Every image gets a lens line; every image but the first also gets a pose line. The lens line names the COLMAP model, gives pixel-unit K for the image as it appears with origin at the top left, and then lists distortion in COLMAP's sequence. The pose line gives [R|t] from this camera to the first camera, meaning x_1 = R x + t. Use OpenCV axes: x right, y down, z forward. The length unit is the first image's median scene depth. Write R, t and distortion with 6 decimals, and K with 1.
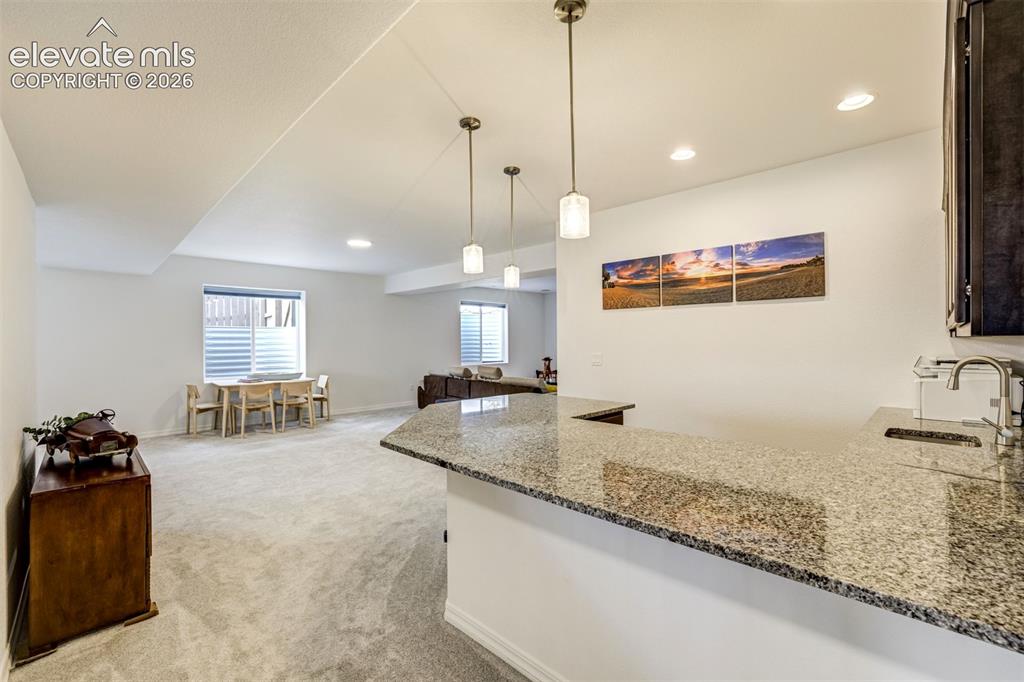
lens RADIAL K [[438.2, 0, 513.2], [0, 438.2, 343.5], [0, 0, 1]] dist [-0.024993, 0.001695]
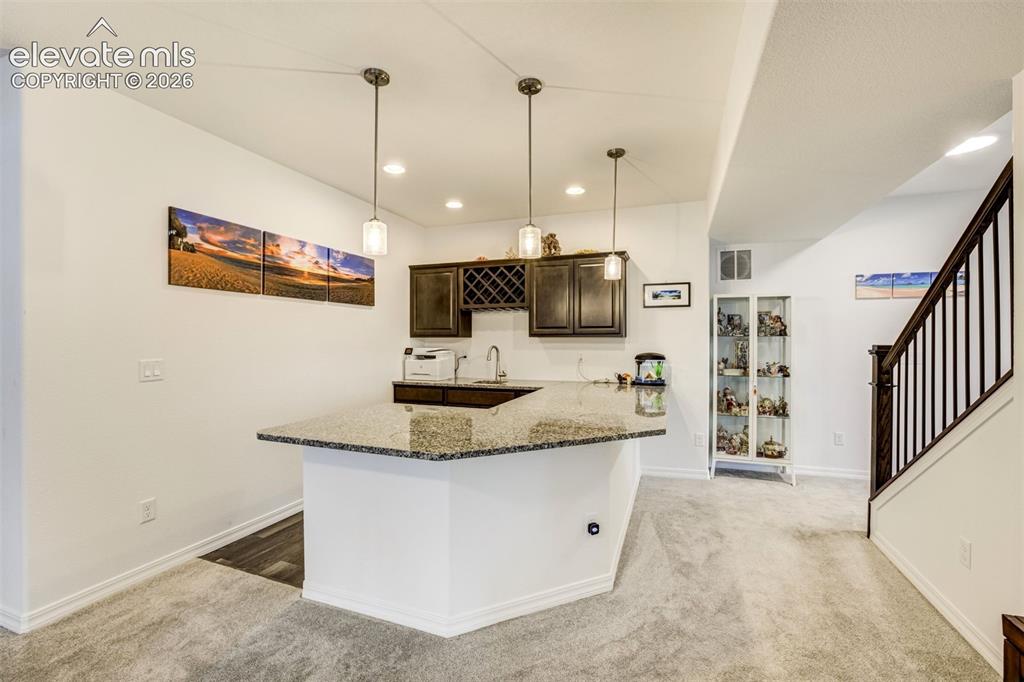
lens RADIAL K [[438.2, 0, 510.8], [0, 438.2, 340.0], [0, 0, 1]] dist [-0.024993, 0.001695]
pose [[-0.415656, -0.006105, 0.909501, -0.585473], [-0.003226, 0.999981, 0.005238, -0.008340], [-0.909516, -0.000756, -0.415668, 0.941093]]
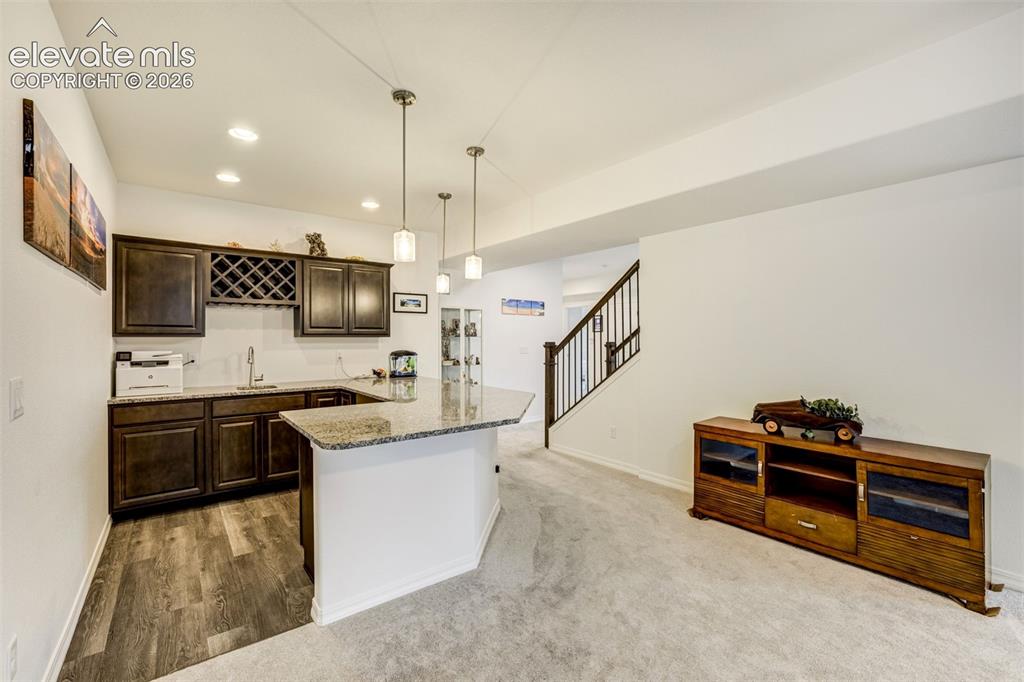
lens RADIAL K [[438.2, 0, 517.9], [0, 438.2, 338.1], [0, 0, 1]] dist [-0.024993, 0.001695]
pose [[-0.992876, -0.003630, 0.119096, -0.238788], [-0.003878, 0.999991, -0.001852, -0.007125], [-0.119089, -0.002301, -0.992881, 1.443931]]
